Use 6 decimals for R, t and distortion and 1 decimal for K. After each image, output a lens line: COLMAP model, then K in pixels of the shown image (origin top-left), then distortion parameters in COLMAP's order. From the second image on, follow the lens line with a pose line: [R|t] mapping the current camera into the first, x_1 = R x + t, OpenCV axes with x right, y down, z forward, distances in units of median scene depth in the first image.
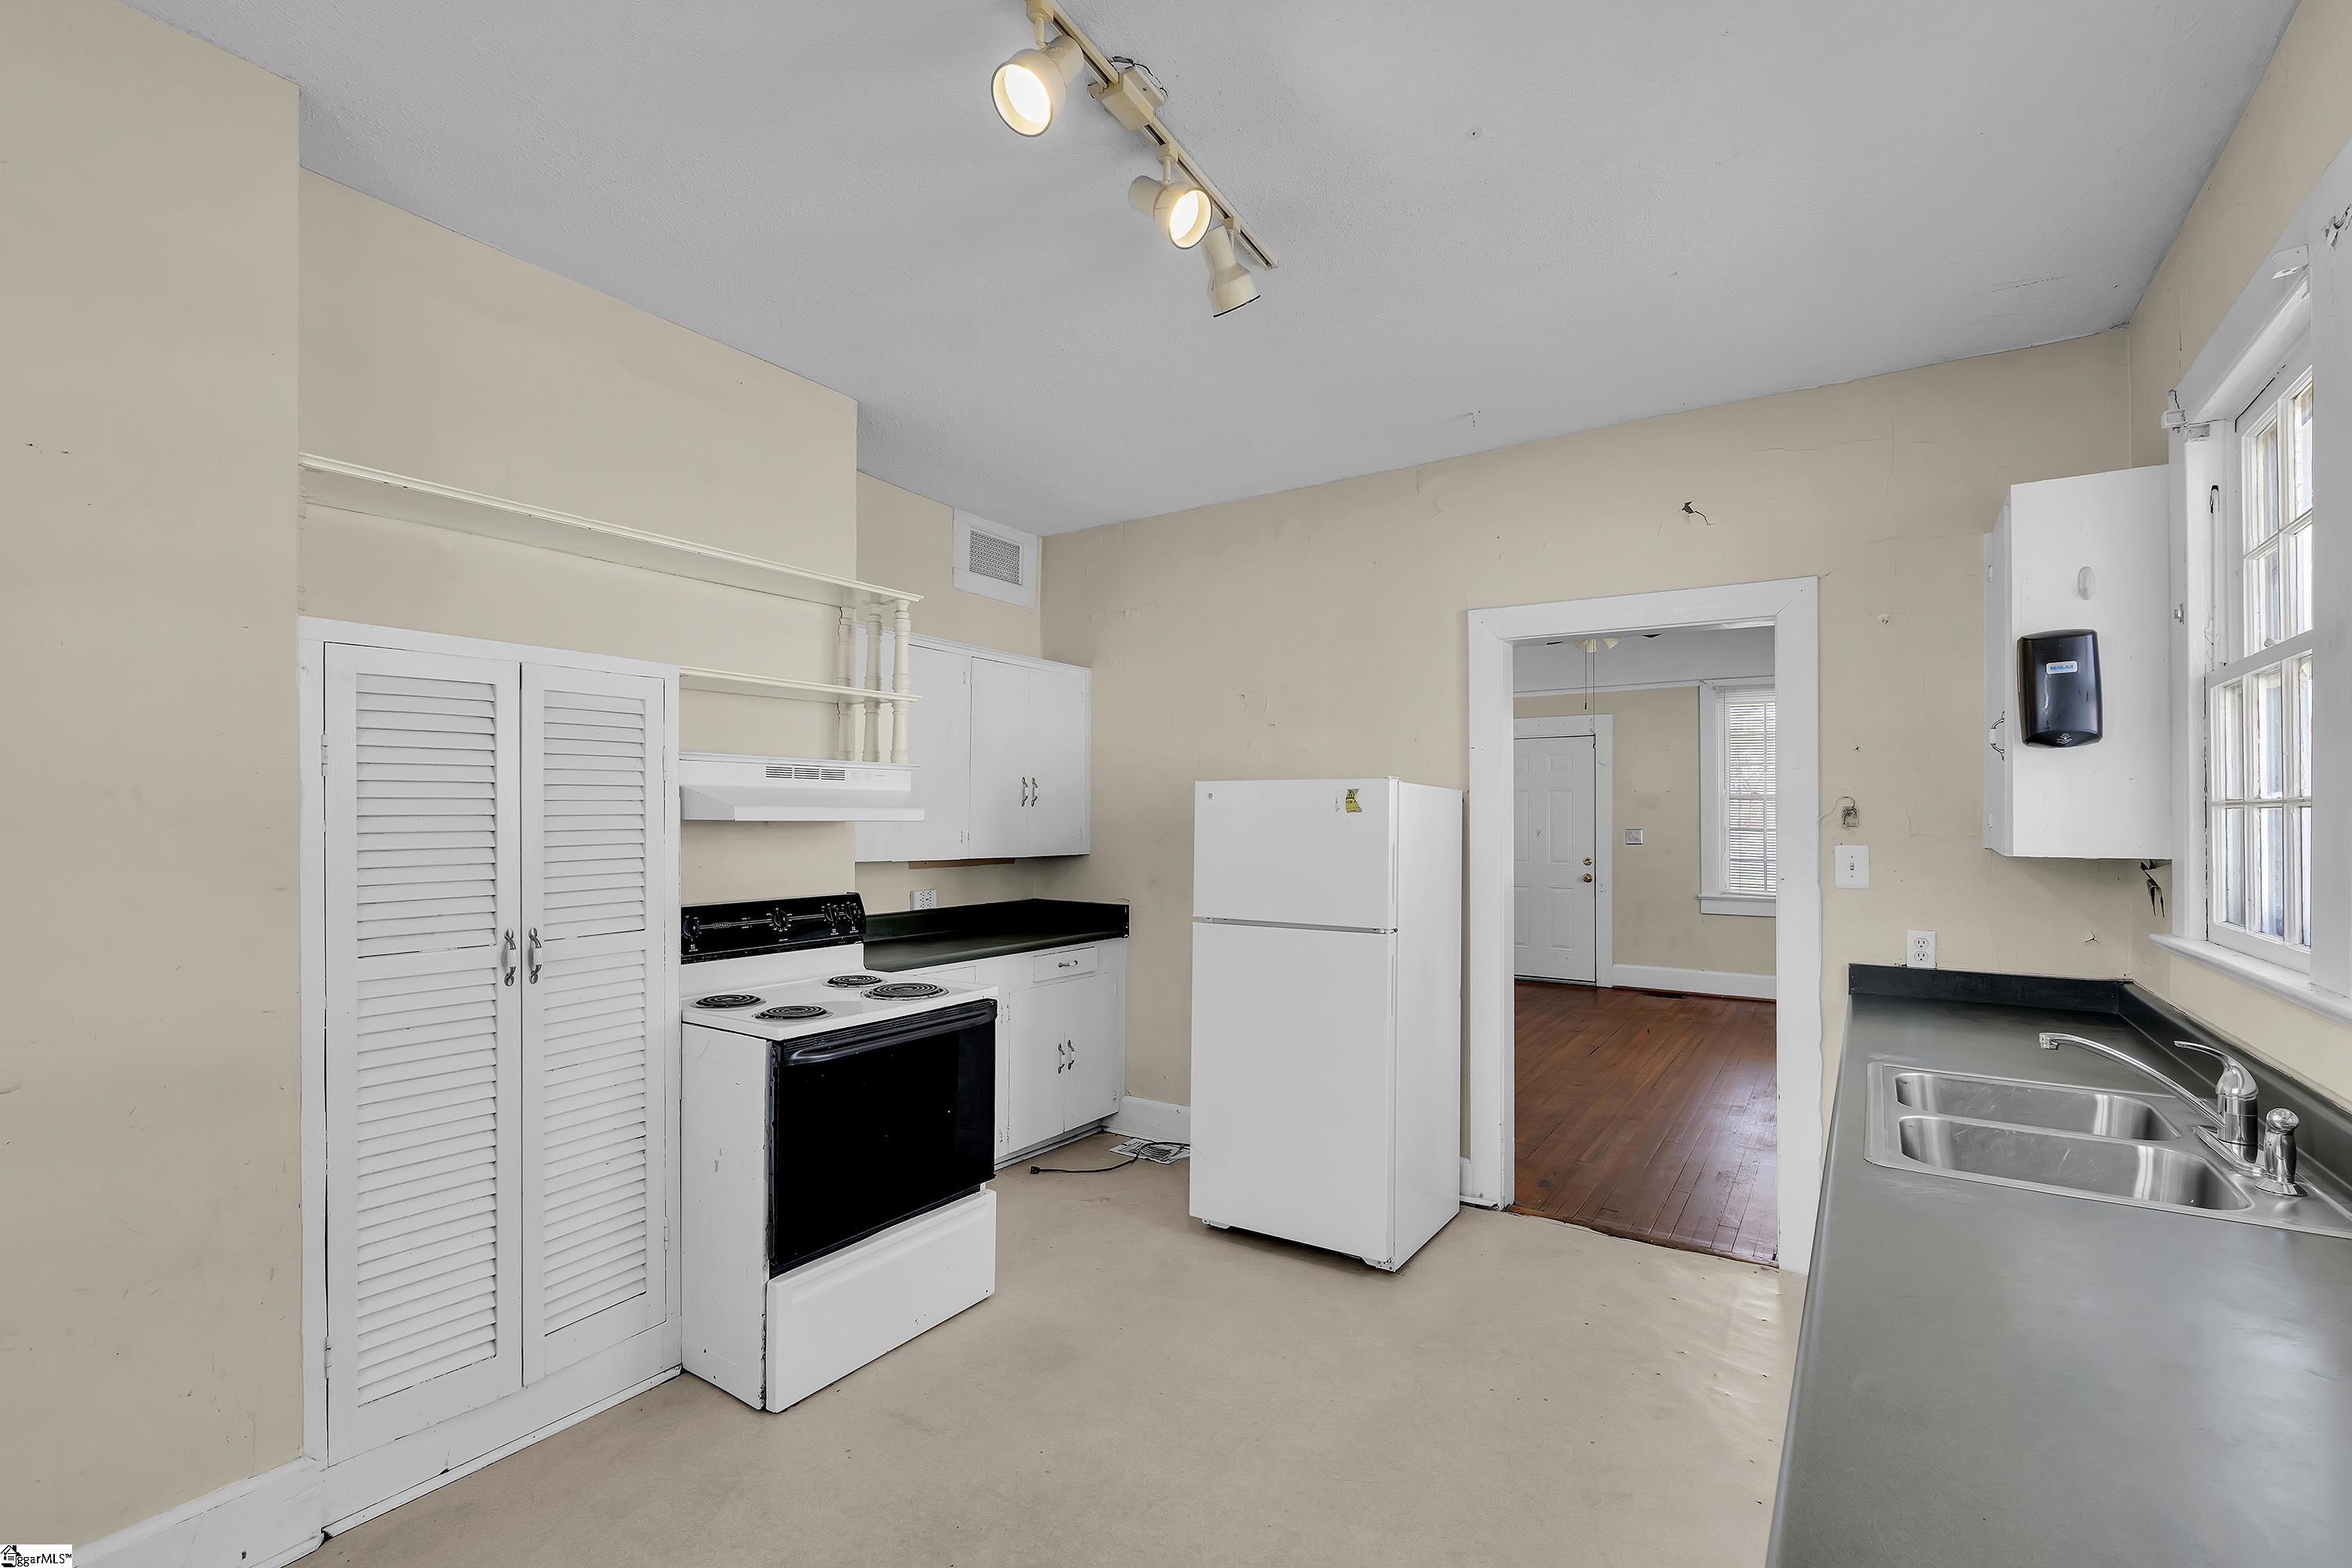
lens RADIAL K [[1040.8, 0, 1172.0], [0, 1040.8, 809.2], [0, 0, 1]] dist [0.001758, 0.000316]
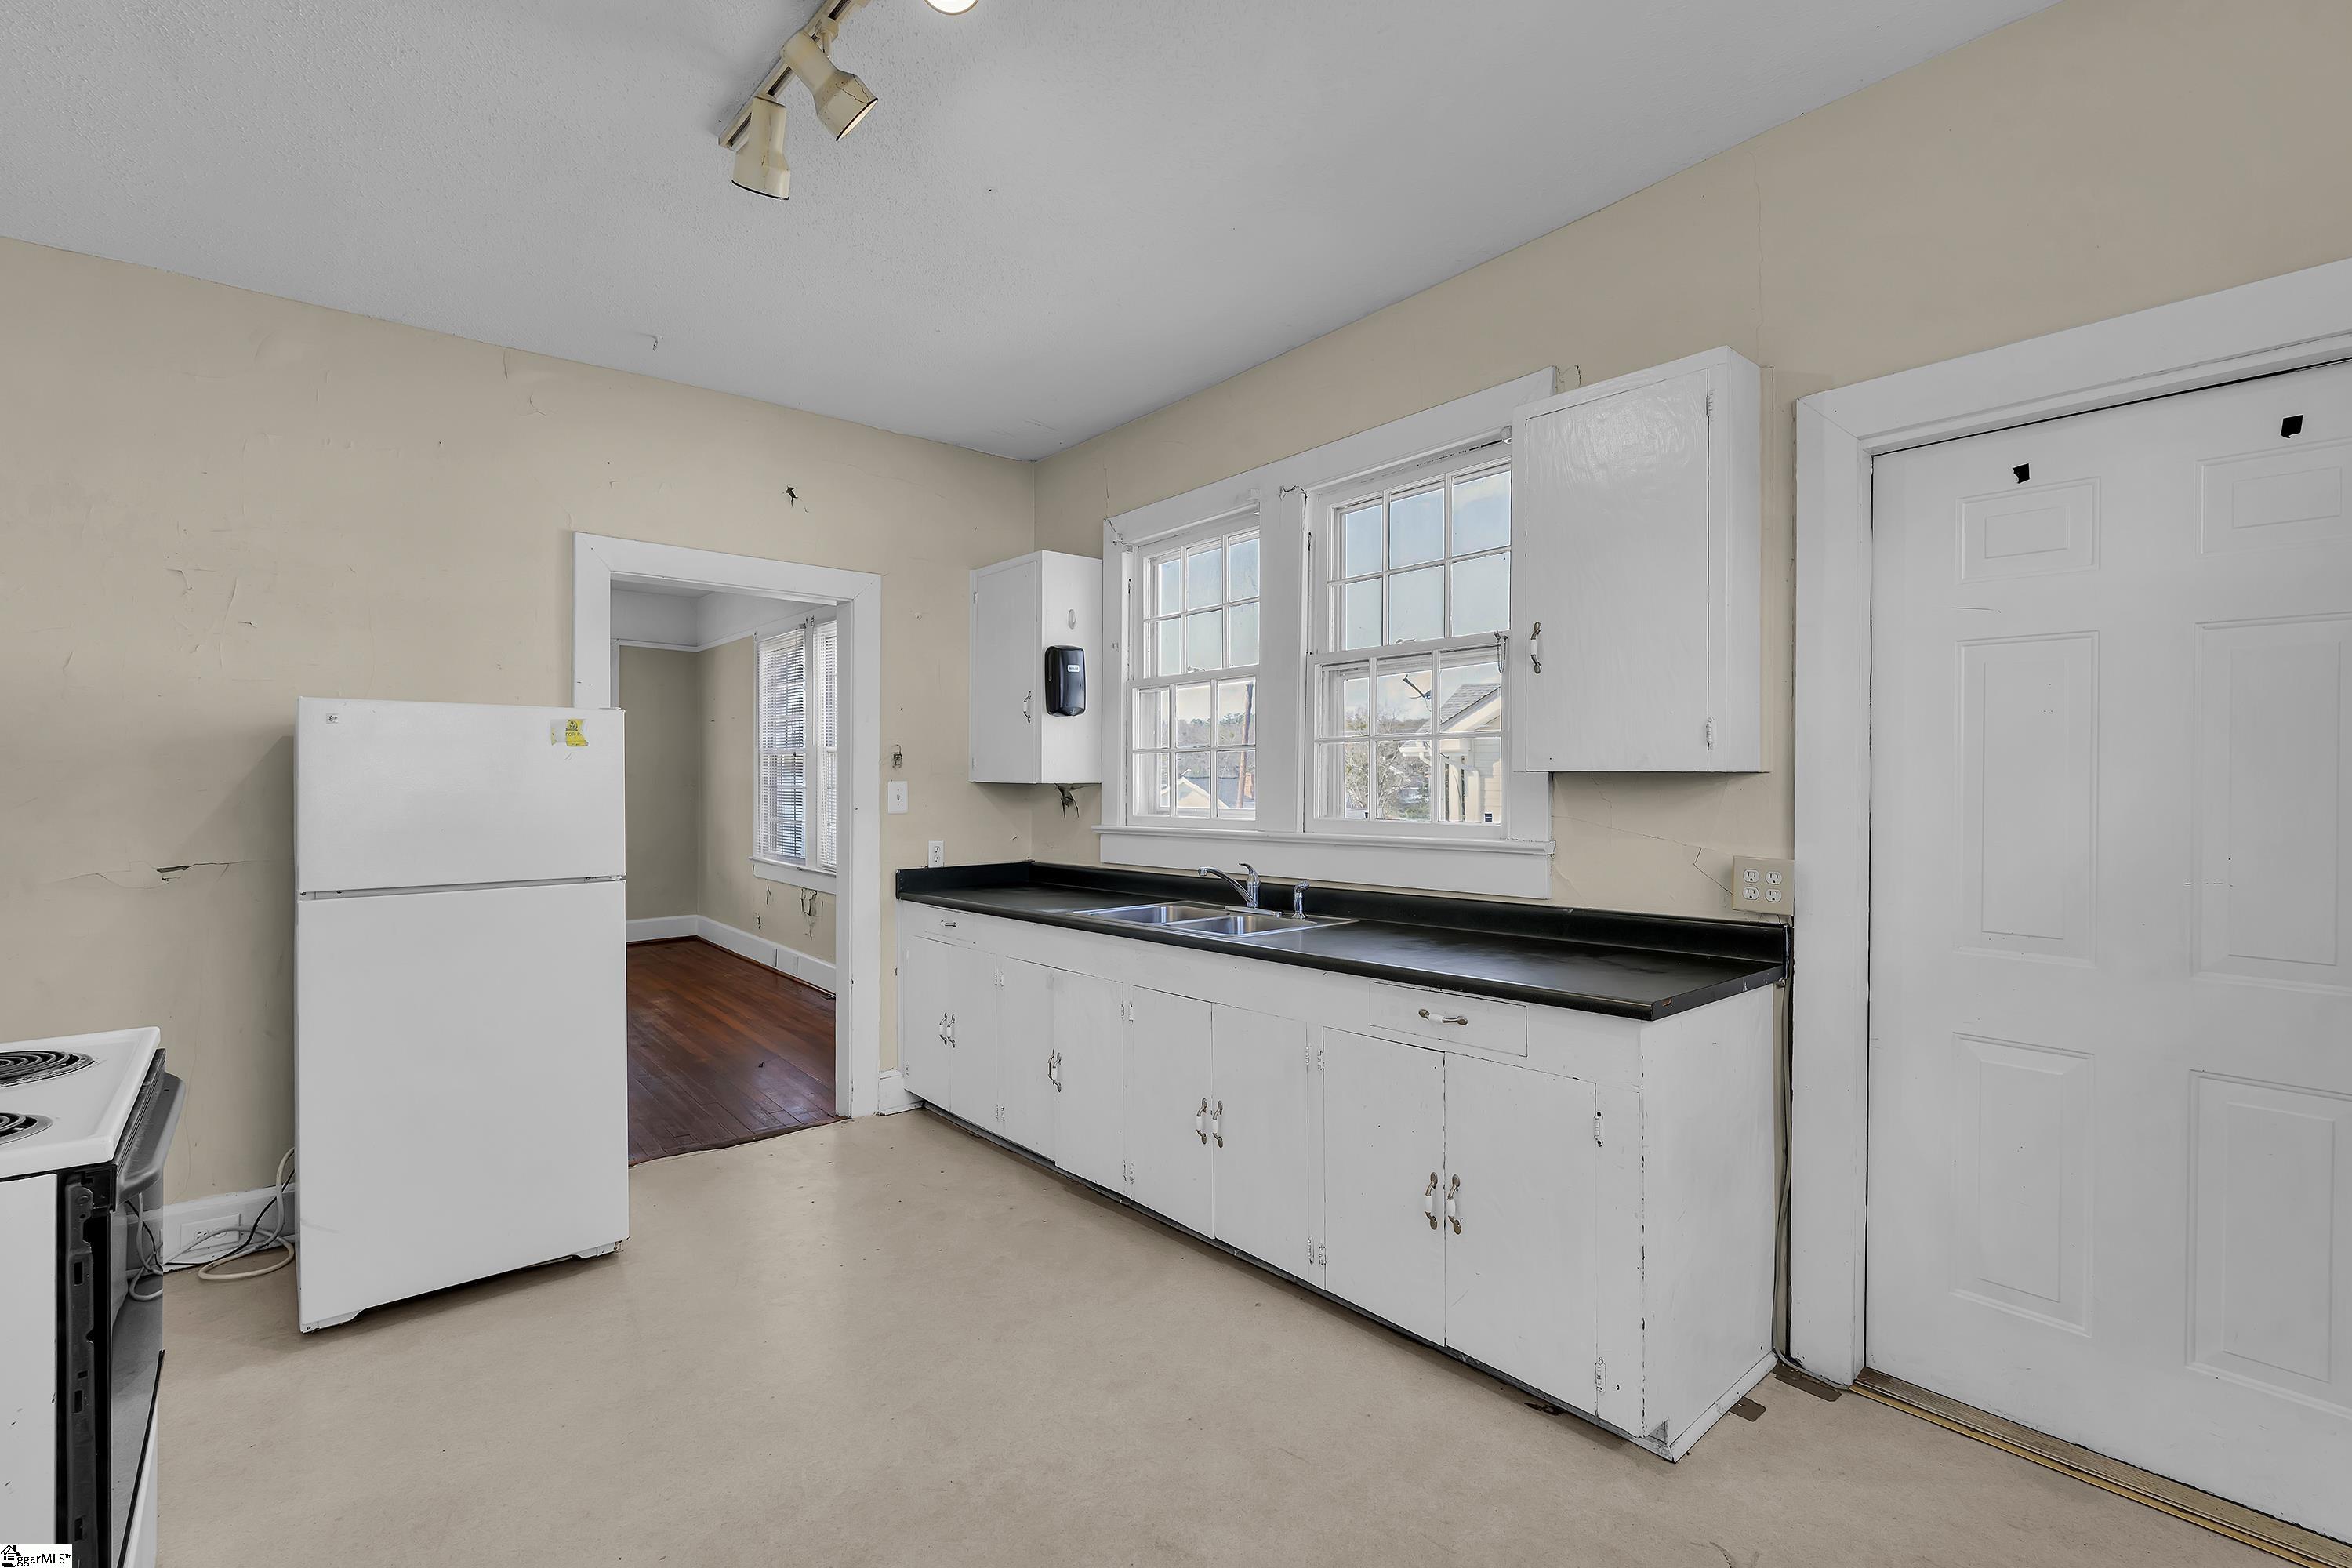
lens RADIAL K [[1059.4, 0, 1169.0], [0, 1059.4, 787.1], [0, 0, 1]] dist [-0.001102, -0.000399]
pose [[0.284664, -0.008479, 0.958590, -0.605981], [-0.003081, 0.999948, 0.009760, 0.030559], [-0.958623, -0.005731, 0.284623, 0.308654]]
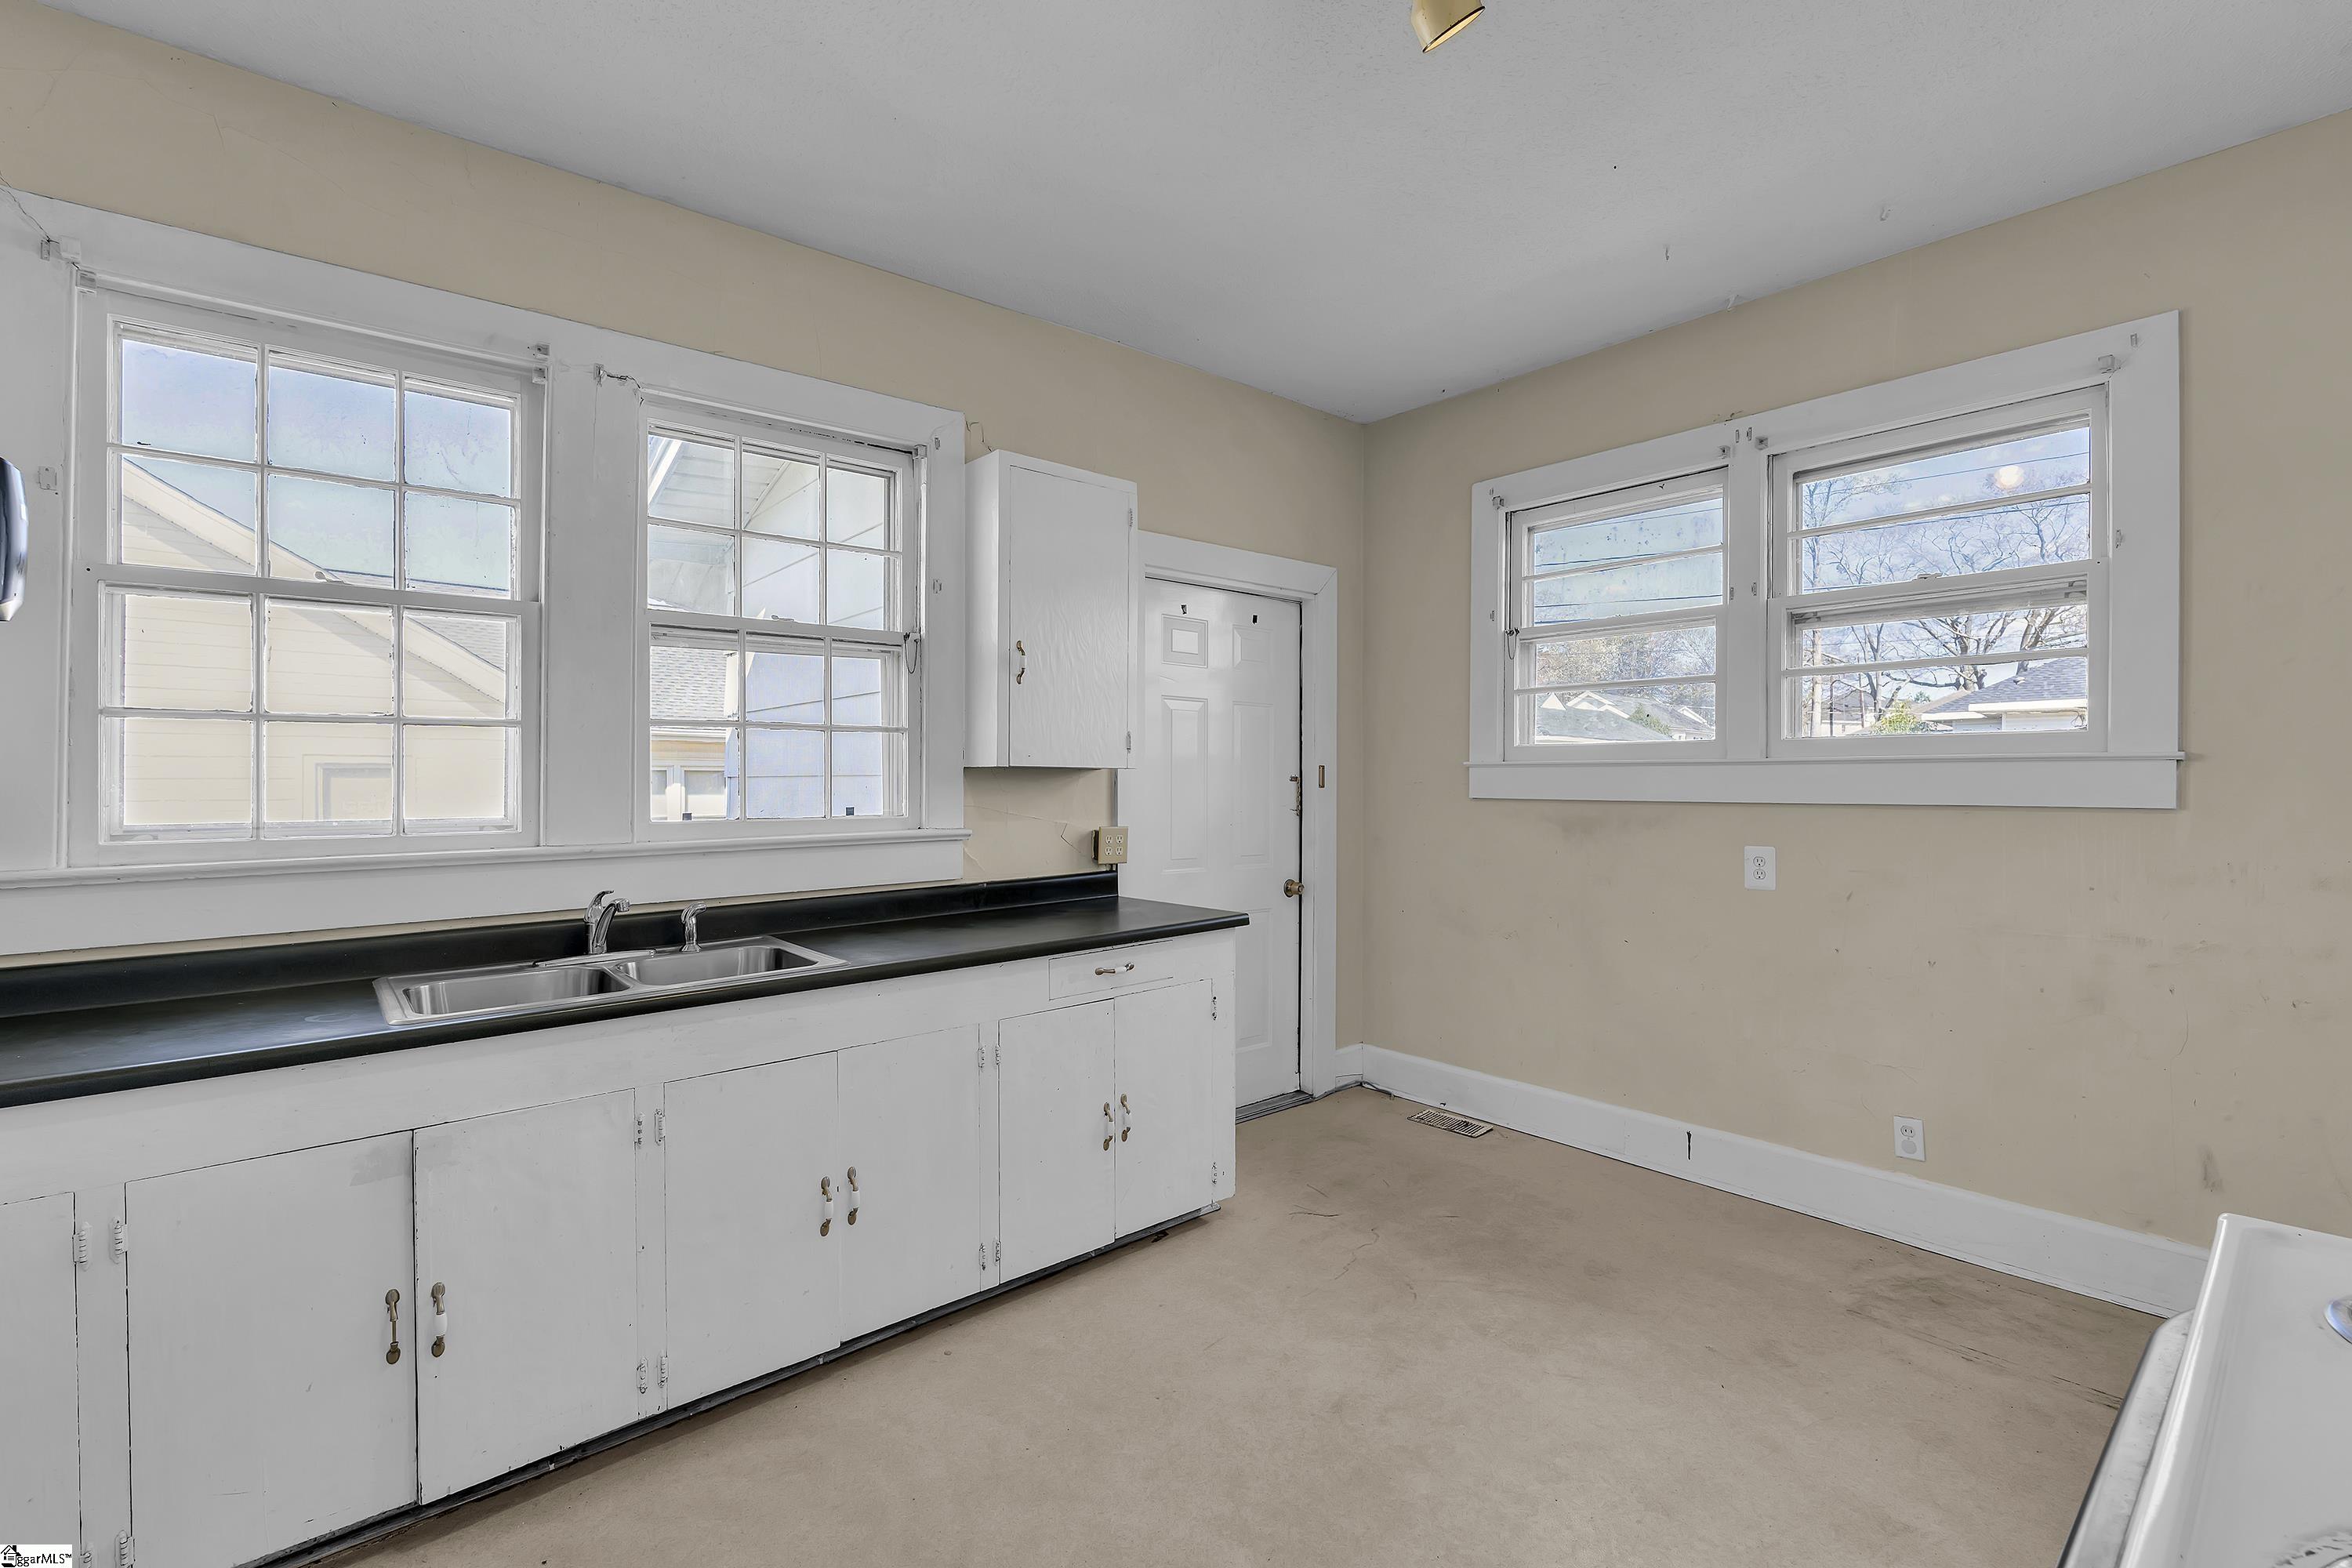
lens RADIAL K [[1059.4, 0, 1169.0], [0, 1059.4, 787.1], [0, 0, 1]] dist [-0.001102, -0.000399]
pose [[-0.960087, -0.001461, 0.279699, -0.095940], [-0.001570, 0.999999, -0.000166, 0.046118], [-0.279698, -0.000598, -0.960088, 1.253235]]
